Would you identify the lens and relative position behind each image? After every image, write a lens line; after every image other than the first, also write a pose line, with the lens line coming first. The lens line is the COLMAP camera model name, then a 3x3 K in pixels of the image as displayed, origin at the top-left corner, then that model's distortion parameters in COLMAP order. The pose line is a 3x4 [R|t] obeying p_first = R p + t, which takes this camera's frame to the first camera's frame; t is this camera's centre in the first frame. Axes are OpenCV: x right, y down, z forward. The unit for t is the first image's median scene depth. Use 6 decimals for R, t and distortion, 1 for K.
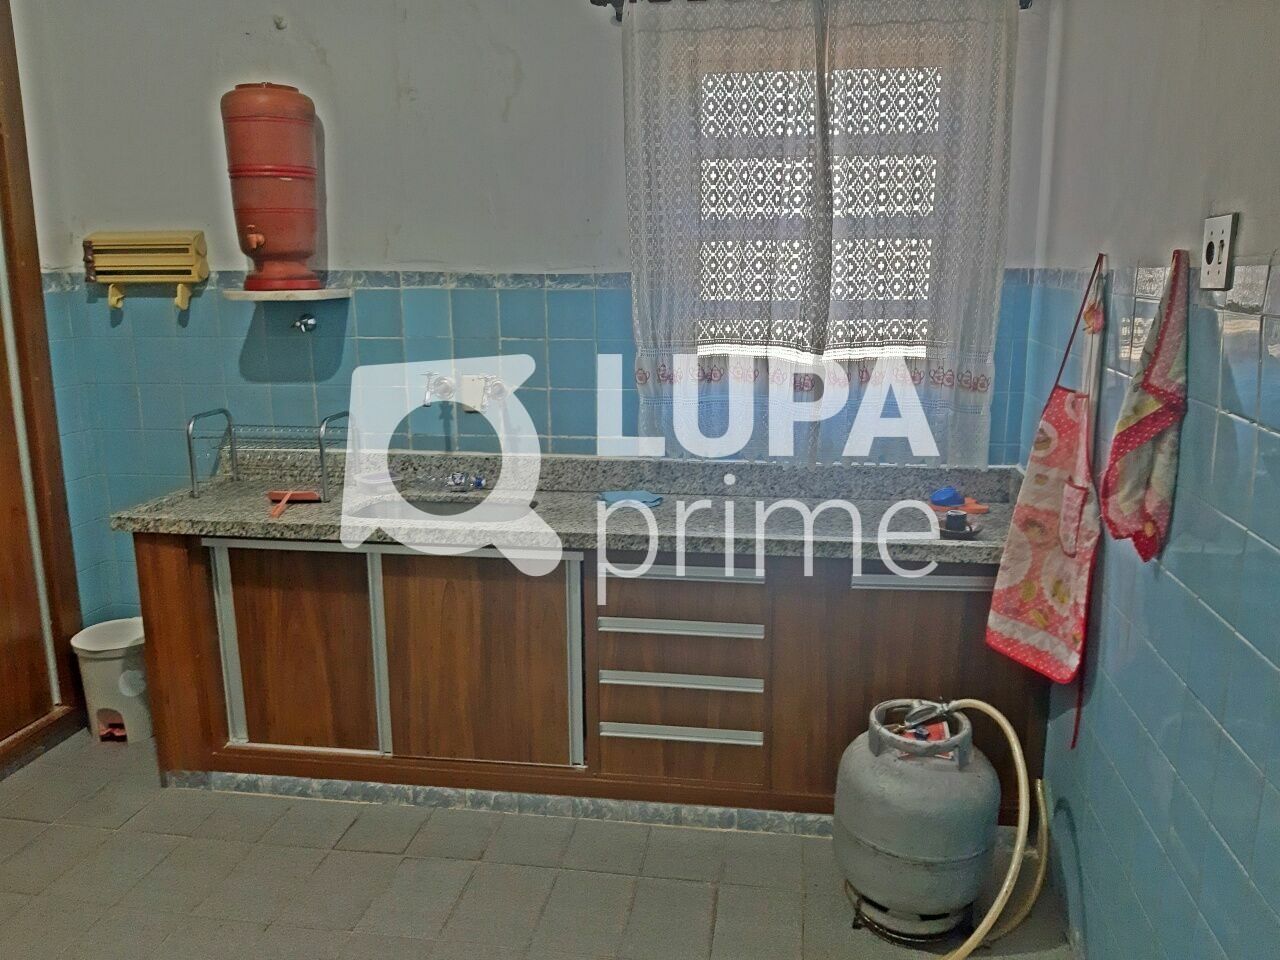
lens RADIAL K [[1017.6, 0, 646.3], [0, 1017.6, 479.4], [0, 0, 1]] dist [0.079853, -0.139203]
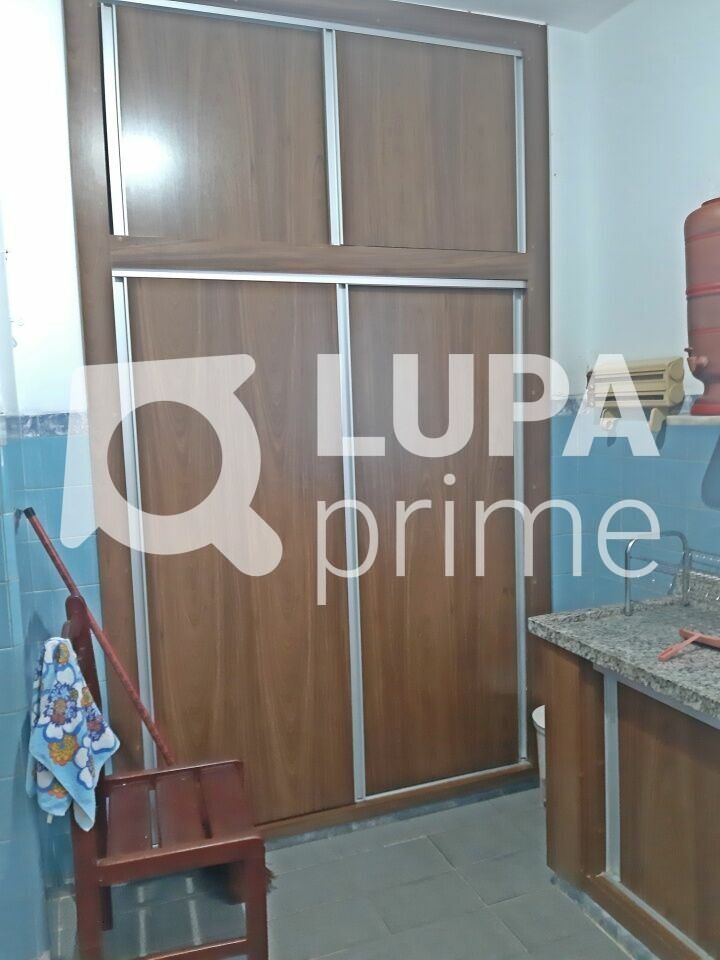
lens RADIAL K [[763.2, 0, 362.0], [0, 763.2, 489.6], [0, 0, 1]] dist [0.079853, -0.139203]
pose [[0.527928, 0.084893, -0.845035, 0.061762], [-0.151640, 0.988425, 0.004562, -0.072559], [0.835642, 0.125733, 0.534691, 0.373720]]
